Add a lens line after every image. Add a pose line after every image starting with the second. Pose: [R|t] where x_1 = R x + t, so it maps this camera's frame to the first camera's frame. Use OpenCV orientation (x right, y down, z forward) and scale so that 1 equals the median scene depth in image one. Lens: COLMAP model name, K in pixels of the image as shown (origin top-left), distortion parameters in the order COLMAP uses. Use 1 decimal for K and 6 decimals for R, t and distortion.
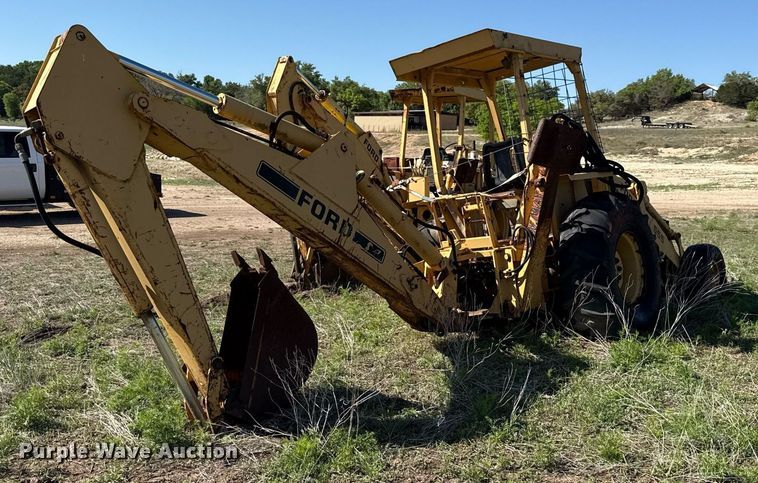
lens RADIAL K [[458.4, 0, 378.1], [0, 458.4, 241.6], [0, 0, 1]] dist [0.005265, 0.000332]
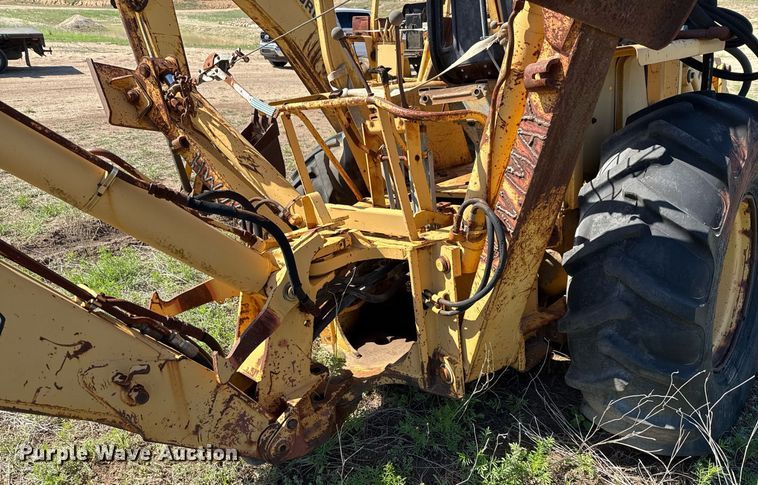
lens RADIAL K [[458.4, 0, 379.7], [0, 458.4, 242.5], [0, 0, 1]] dist [0.005265, 0.000332]
pose [[0.999629, 0.009467, 0.025526, 0.220407], [-0.015950, 0.963496, 0.267247, -0.093544], [-0.022064, -0.267555, 0.963290, 0.631110]]
